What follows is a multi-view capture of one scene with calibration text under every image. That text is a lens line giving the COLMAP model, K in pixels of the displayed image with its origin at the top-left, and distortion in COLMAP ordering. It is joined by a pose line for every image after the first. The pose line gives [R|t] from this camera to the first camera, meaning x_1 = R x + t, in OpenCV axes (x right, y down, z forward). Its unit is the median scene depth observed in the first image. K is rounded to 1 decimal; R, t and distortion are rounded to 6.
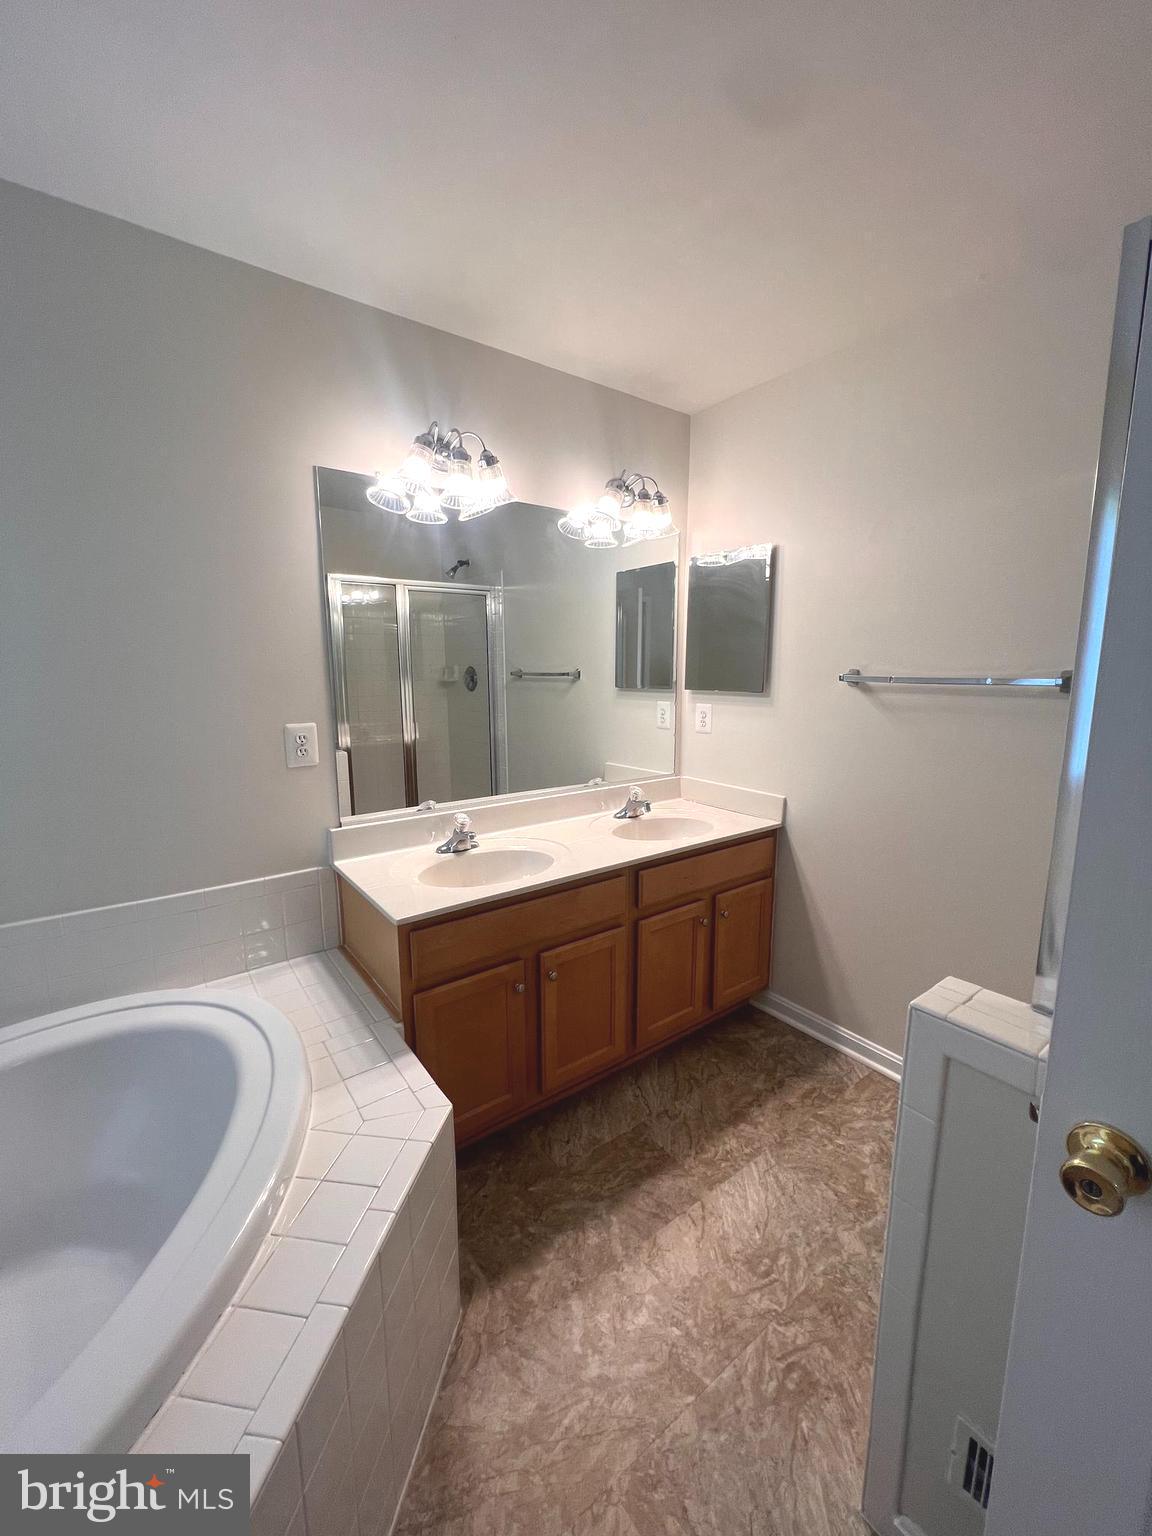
lens RADIAL K [[616.9, 0, 572.8], [0, 616.9, 768.1], [0, 0, 1]] dist [-0.001112, 0.000653]
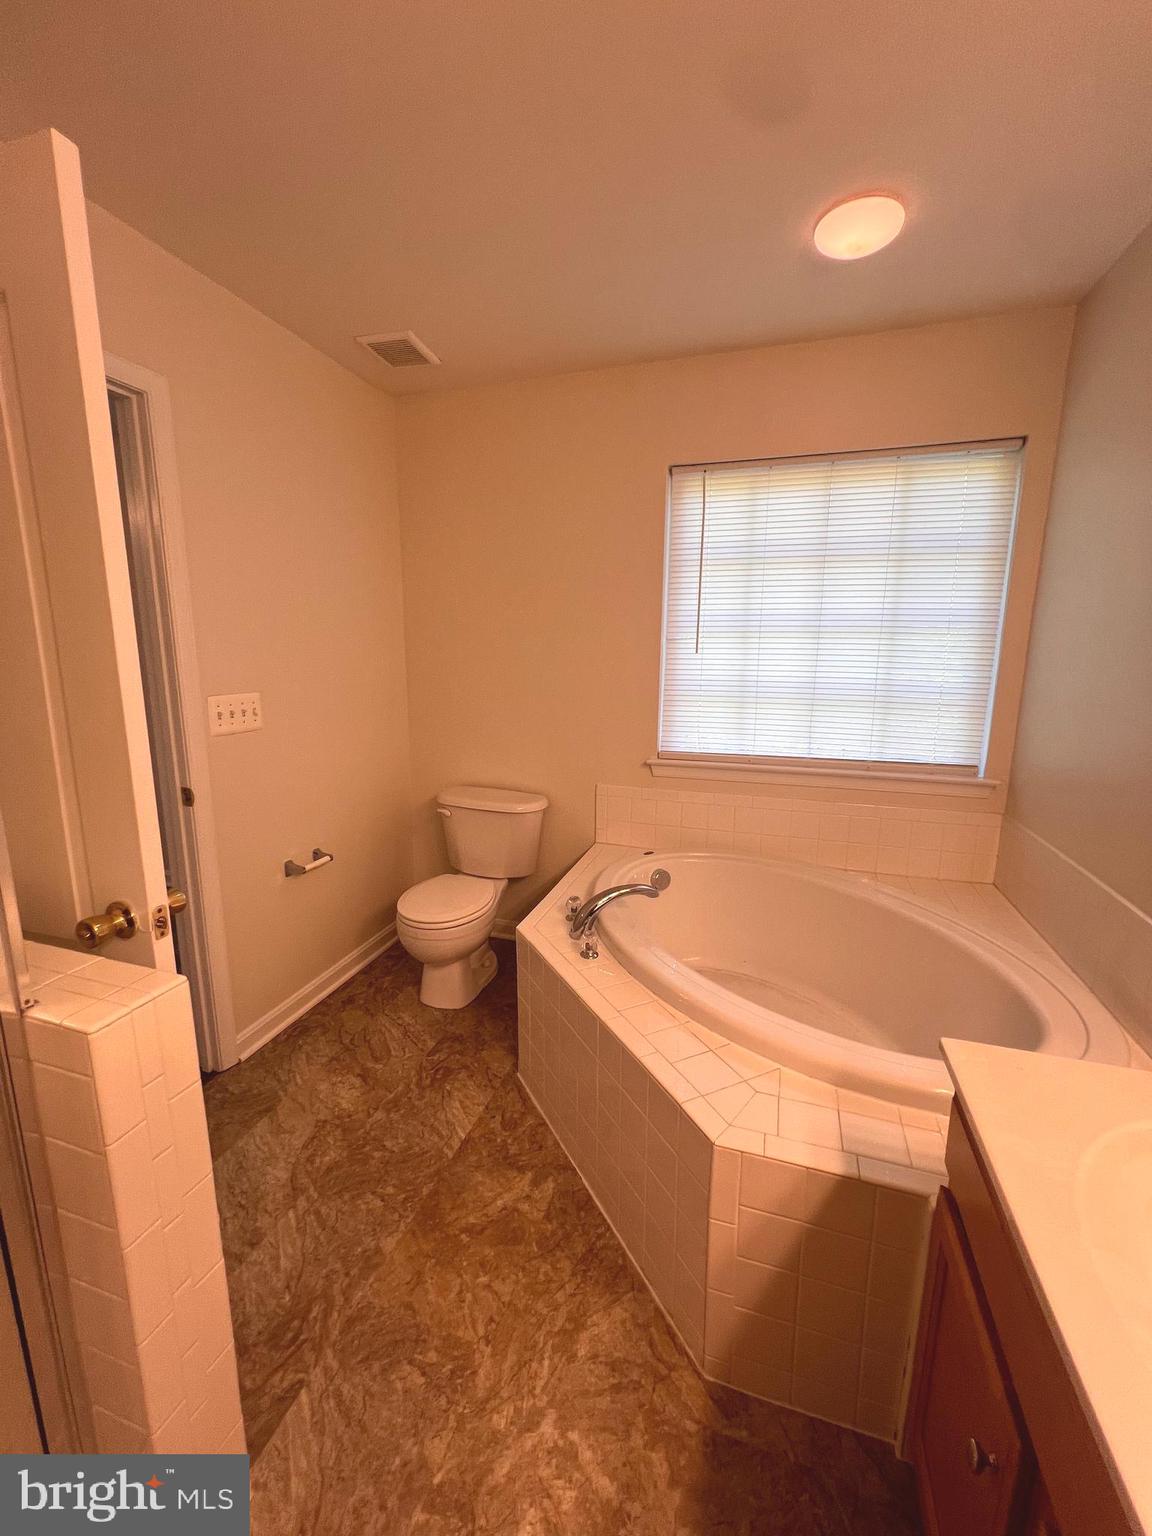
lens RADIAL K [[616.9, 0, 579.5], [0, 616.9, 765.5], [0, 0, 1]] dist [-0.001112, 0.000653]
pose [[-0.809278, 0.104748, -0.578011, 0.421667], [-0.100036, 0.945026, 0.311319, -0.209785], [0.578845, 0.309765, -0.754310, 1.445960]]
